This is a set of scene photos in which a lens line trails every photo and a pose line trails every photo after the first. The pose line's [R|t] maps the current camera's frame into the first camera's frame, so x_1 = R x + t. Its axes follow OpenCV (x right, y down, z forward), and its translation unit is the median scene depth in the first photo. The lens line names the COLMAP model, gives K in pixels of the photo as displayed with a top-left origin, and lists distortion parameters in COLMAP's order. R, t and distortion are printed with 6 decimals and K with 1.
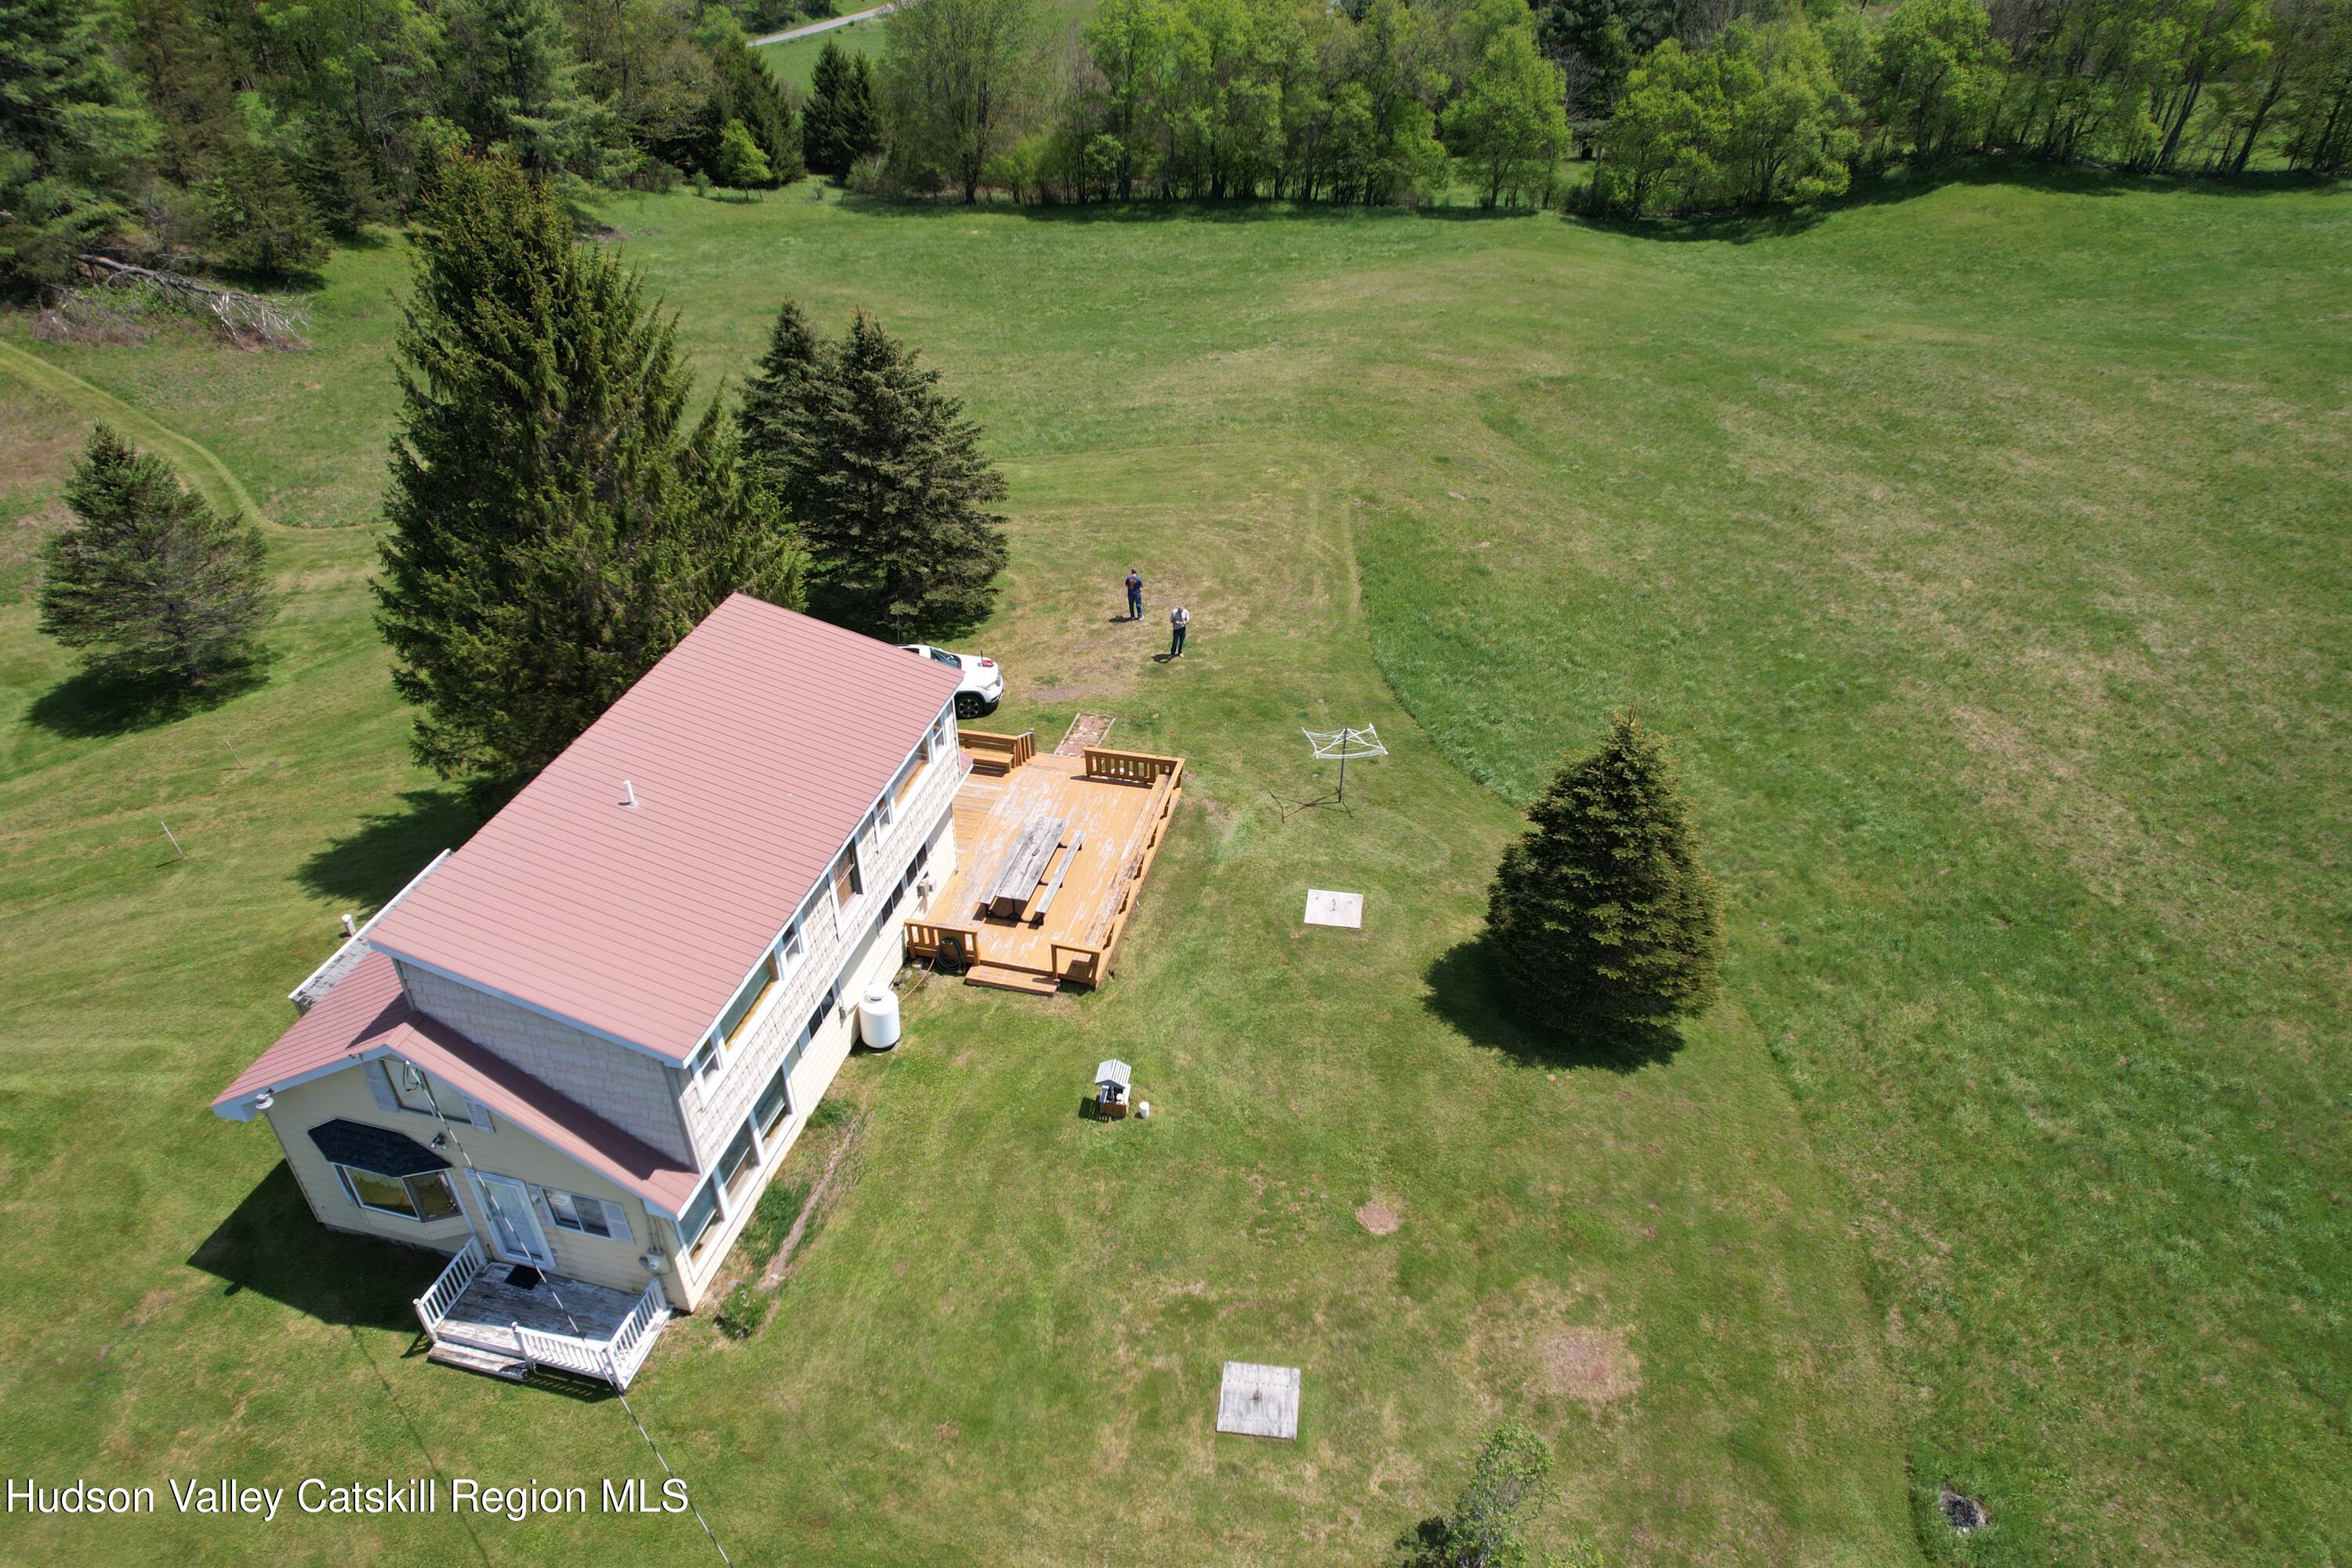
lens RADIAL K [[1490.1, 0, 1176.0], [0, 1490.1, 784.0], [0, 0, 1]] dist [-0.063475, 0.059036]
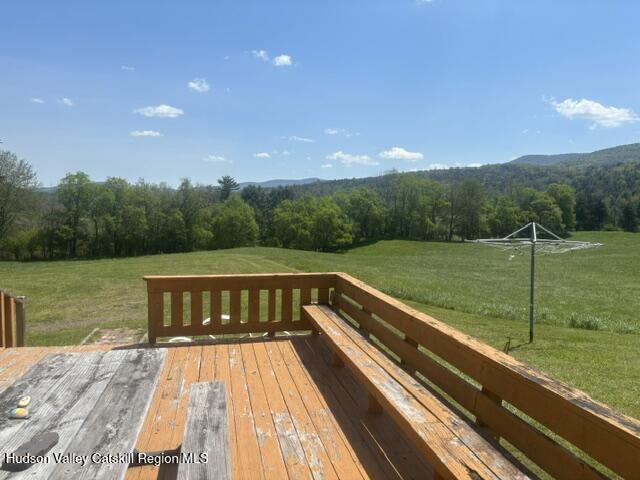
lens RADIAL K [[482.0, 0, 322.2], [0, 482.0, 242.4], [0, 0, 1]] dist [0.040740, -0.047285]
pose [[0.895887, -0.007755, 0.444215, -0.026448], [0.231027, 0.862167, -0.450881, 0.017440], [-0.379491, 0.506564, 0.774196, 0.278393]]
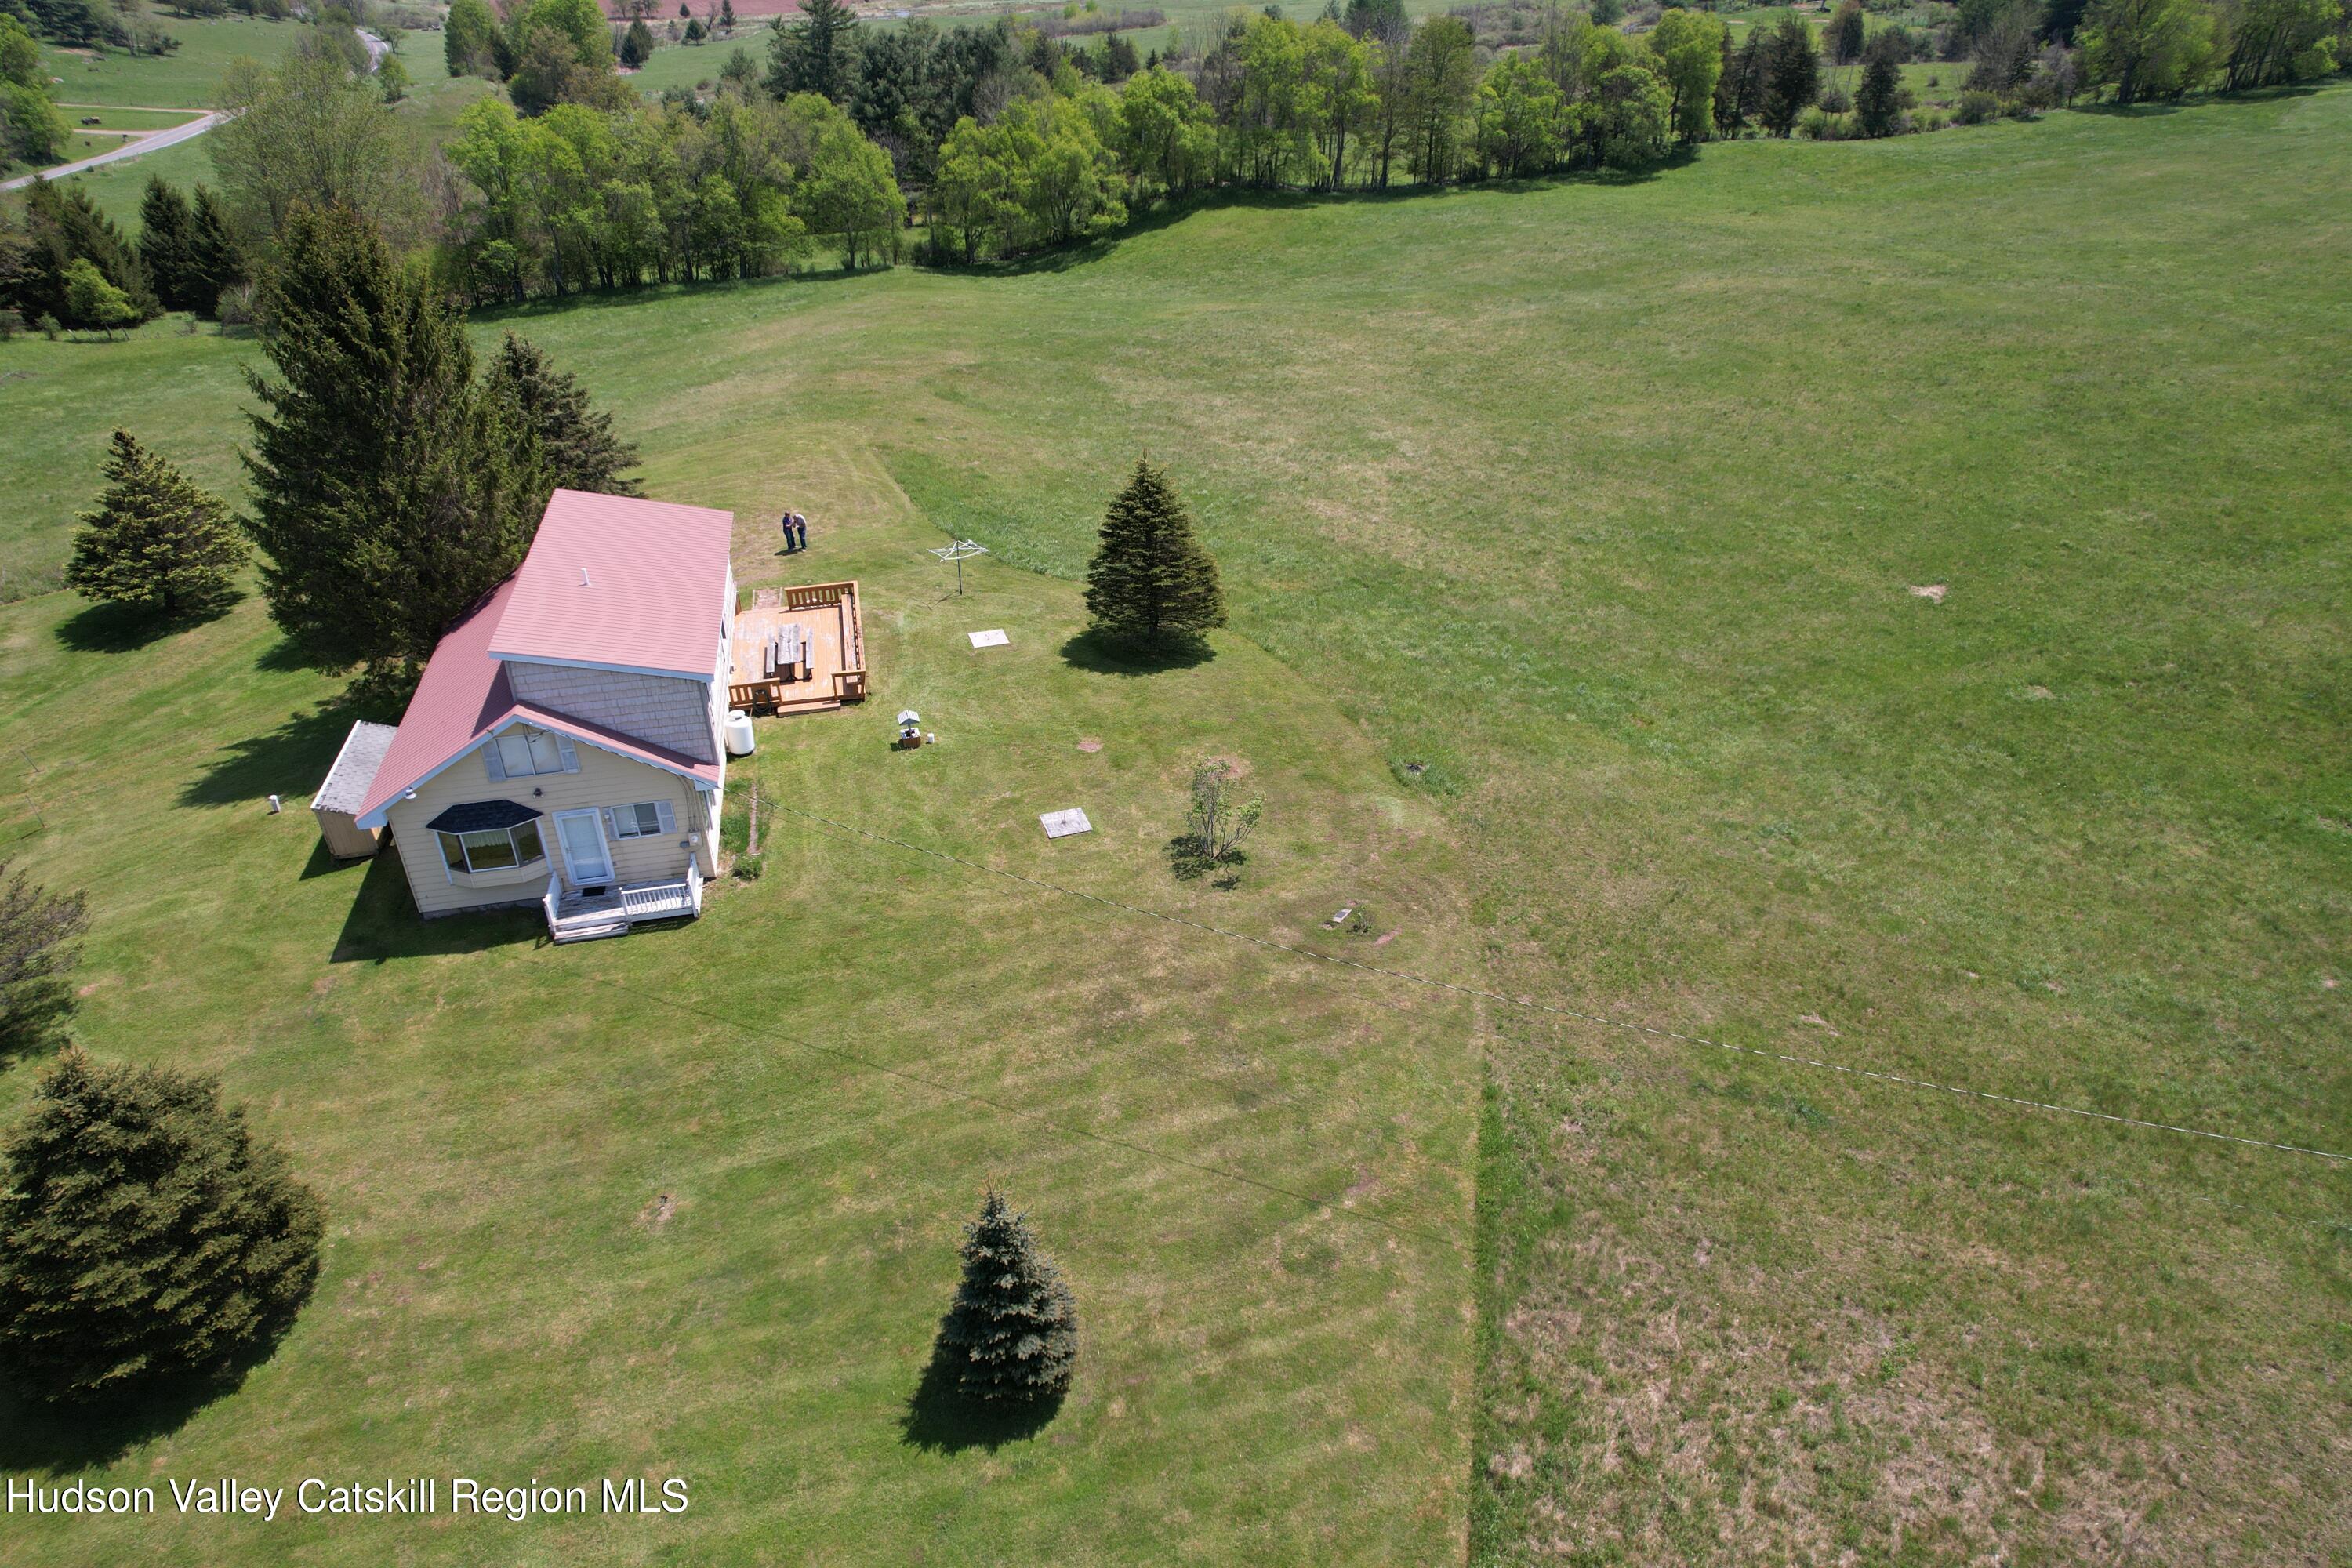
lens RADIAL K [[1486.6, 0, 1176.0], [0, 1486.6, 784.0], [0, 0, 1]] dist [-0.076214, 0.071425]
pose [[0.896134, -0.231063, 0.378884, -0.101092], [0.252933, 0.967449, -0.008235, 0.087321], [-0.364648, 0.103212, 0.925407, -0.144257]]
